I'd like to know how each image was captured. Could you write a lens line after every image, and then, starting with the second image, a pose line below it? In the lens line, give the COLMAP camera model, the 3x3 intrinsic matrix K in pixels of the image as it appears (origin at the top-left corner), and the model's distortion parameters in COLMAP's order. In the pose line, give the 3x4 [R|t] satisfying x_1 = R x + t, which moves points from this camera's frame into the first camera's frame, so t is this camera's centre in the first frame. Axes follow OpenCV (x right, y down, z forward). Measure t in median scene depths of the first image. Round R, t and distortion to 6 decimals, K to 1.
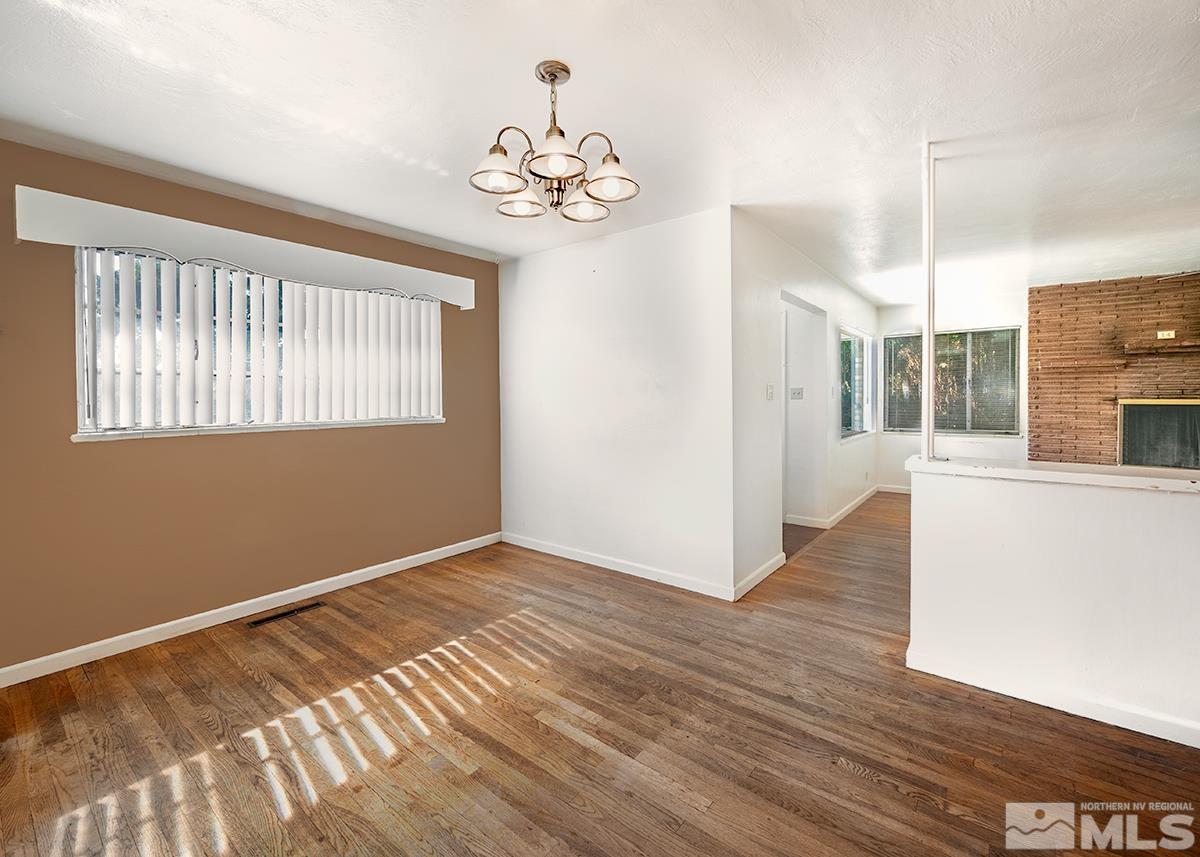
lens RADIAL K [[520.0, 0, 597.9], [0, 520.0, 395.4], [0, 0, 1]] dist [0.000000, 0.000064]
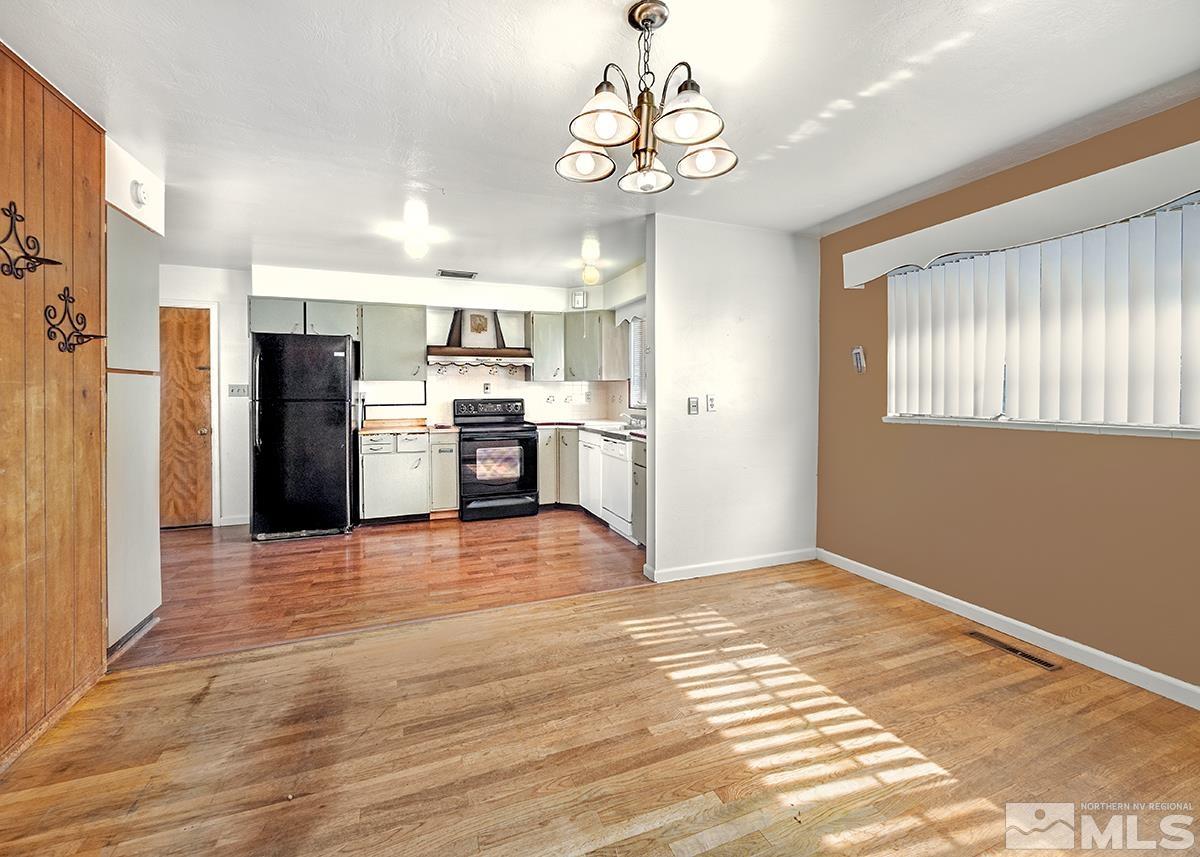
lens RADIAL K [[491.5, 0, 595.9], [0, 491.5, 392.3], [0, 0, 1]] dist [-0.001324, -0.000186]
pose [[-0.499248, 0.007184, -0.866429, 0.488657], [0.009152, 0.999954, 0.003017, 0.000248], [0.866411, -0.006423, -0.499290, 0.972165]]
